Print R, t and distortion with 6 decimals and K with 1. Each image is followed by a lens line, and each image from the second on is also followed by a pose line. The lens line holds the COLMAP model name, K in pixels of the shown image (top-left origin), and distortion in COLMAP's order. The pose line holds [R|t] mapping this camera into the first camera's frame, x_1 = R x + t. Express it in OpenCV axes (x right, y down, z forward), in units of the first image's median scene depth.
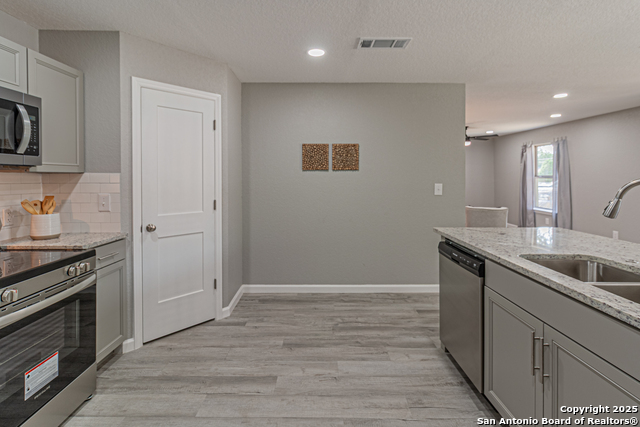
lens RADIAL K [[306.0, 0, 313.3], [0, 306.0, 186.9], [0, 0, 1]] dist [-0.009294, 0.001878]
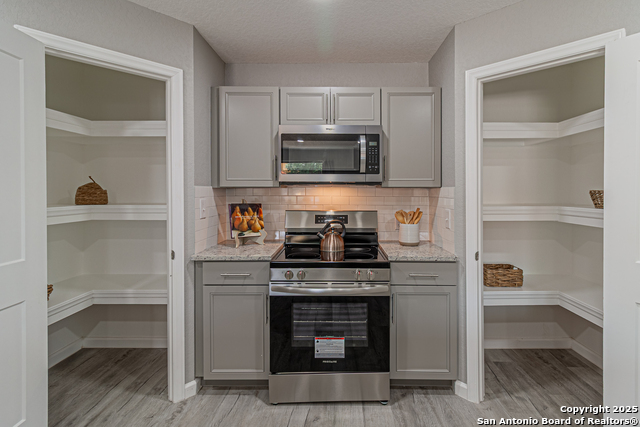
lens RADIAL K [[306.0, 0, 332.9], [0, 306.0, 193.7], [0, 0, 1]] dist [-0.009294, 0.001878]
pose [[0.009779, 0.008947, -0.999912, 0.295971], [-0.029617, 0.999524, 0.008654, -0.027556], [0.999513, 0.029530, 0.010039, 0.778435]]
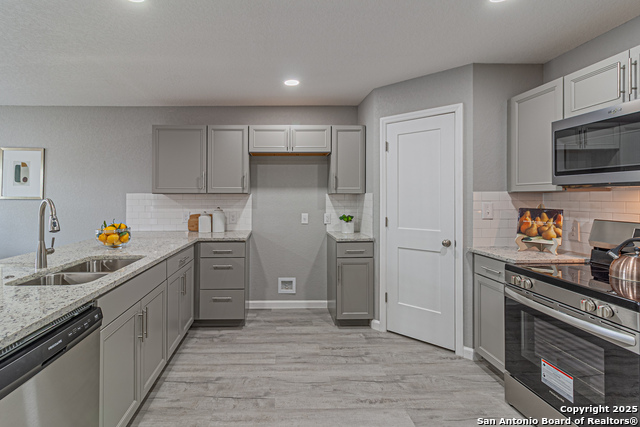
lens RADIAL K [[306.0, 0, 290.7], [0, 306.0, 196.1], [0, 0, 1]] dist [-0.009294, 0.001878]
pose [[-0.998654, 0.002997, -0.051784, 0.081218], [0.001498, 0.999579, 0.028958, -0.051559], [0.051849, 0.028842, -0.998238, 1.591225]]
